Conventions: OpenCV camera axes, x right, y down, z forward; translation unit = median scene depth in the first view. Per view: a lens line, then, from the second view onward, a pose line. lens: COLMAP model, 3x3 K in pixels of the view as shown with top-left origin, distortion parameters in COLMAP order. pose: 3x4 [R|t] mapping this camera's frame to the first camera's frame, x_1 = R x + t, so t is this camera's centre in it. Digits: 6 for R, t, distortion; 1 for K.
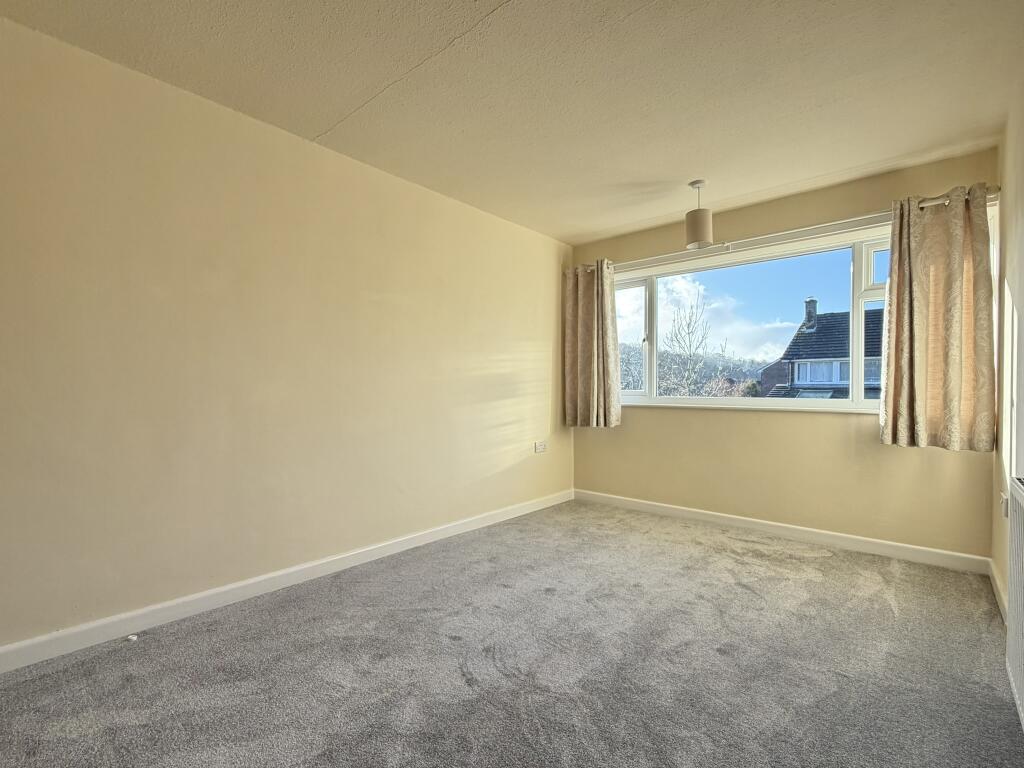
lens RADIAL K [[478.6, 0, 505.4], [0, 478.6, 392.3], [0, 0, 1]] dist [0.000285, -0.000699]
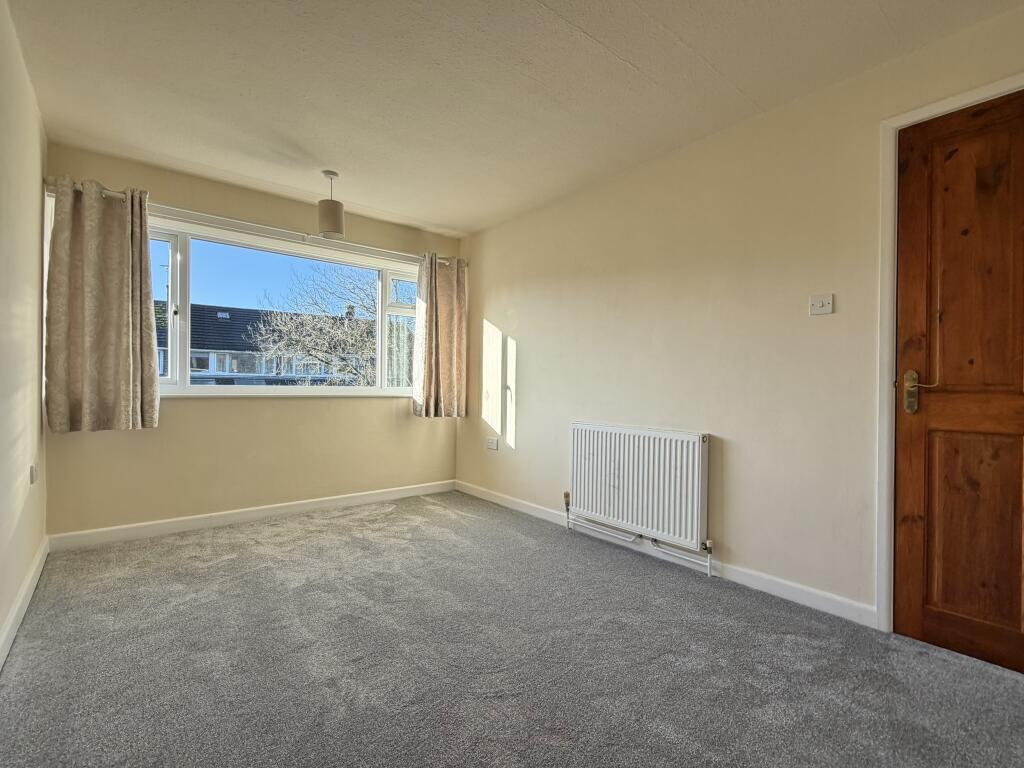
lens RADIAL K [[478.6, 0, 506.4], [0, 478.6, 378.9], [0, 0, 1]] dist [0.000285, -0.000699]
pose [[0.154089, 0.011513, 0.987990, -0.550064], [-0.005955, 0.999925, -0.010724, 0.006014], [-0.988039, -0.004231, 0.154146, 0.482595]]
